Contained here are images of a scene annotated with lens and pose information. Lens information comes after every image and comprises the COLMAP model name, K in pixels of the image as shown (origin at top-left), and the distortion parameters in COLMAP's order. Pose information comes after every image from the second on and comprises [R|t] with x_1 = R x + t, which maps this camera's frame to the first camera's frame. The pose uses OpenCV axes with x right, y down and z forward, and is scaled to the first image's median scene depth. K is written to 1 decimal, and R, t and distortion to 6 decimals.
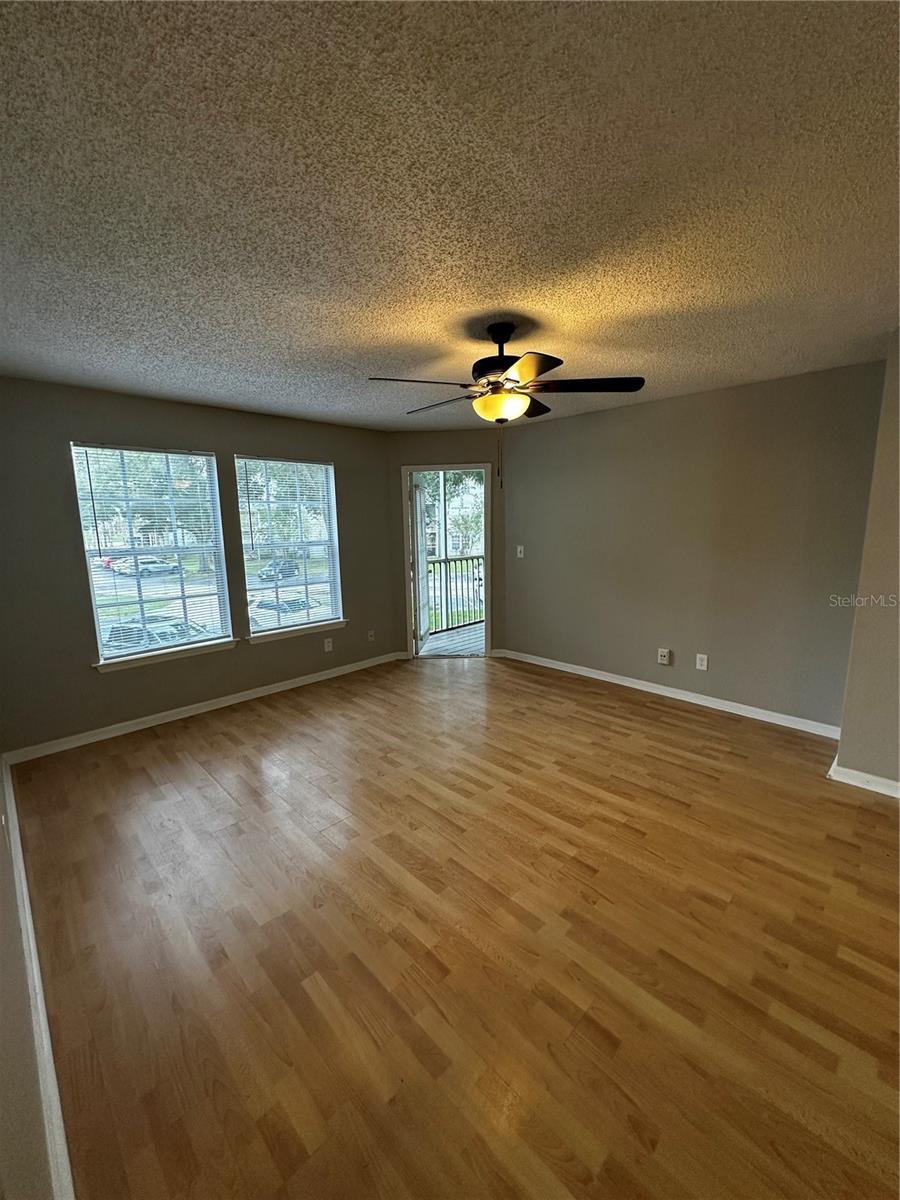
lens RADIAL K [[477.2, 0, 450.0], [0, 477.2, 600.0], [0, 0, 1]] dist [0.001051, 0.000162]
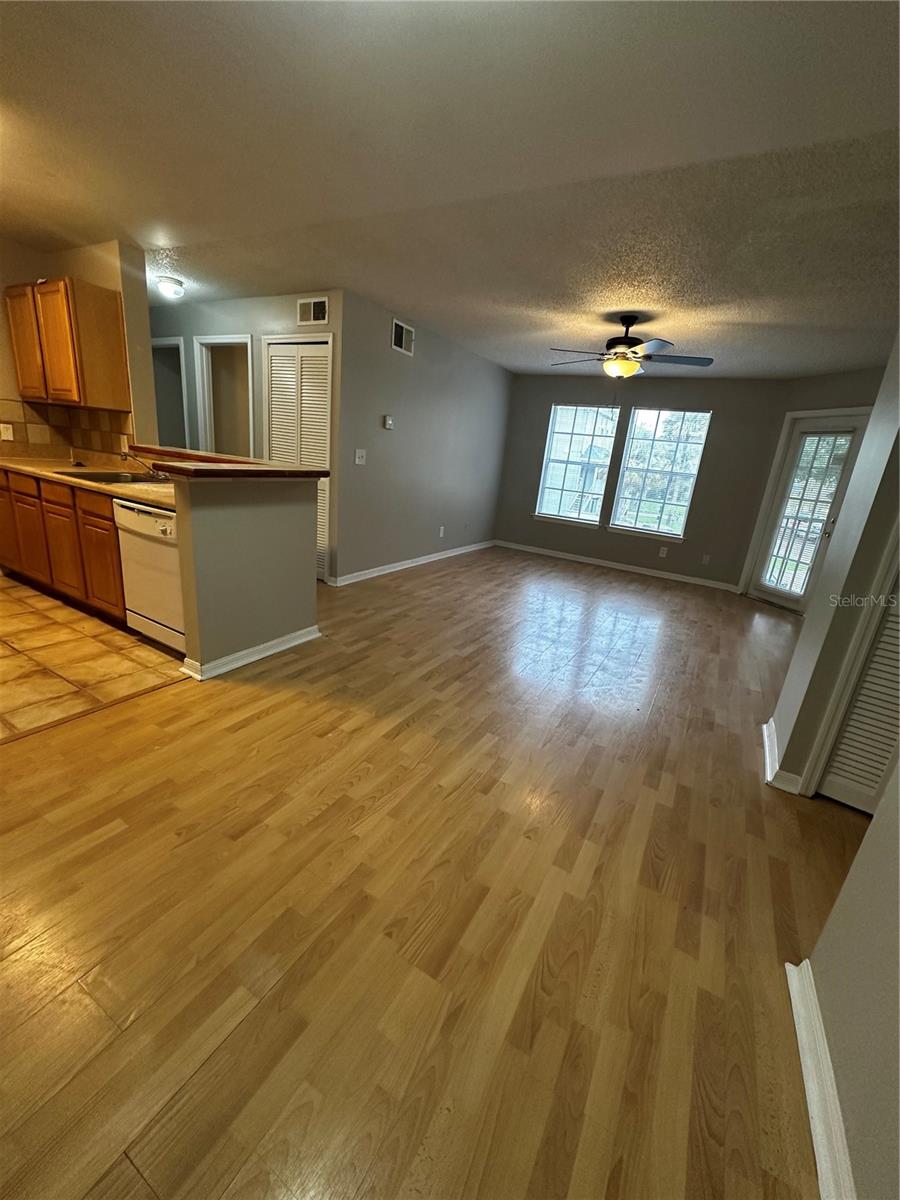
lens RADIAL K [[477.2, 0, 450.0], [0, 477.2, 600.0], [0, 0, 1]] dist [0.001051, 0.000162]
pose [[0.260521, 0.320826, -0.910604, 1.805148], [-0.257198, 0.932153, 0.254835, 0.069890], [0.930579, 0.167816, 0.325361, 0.071654]]
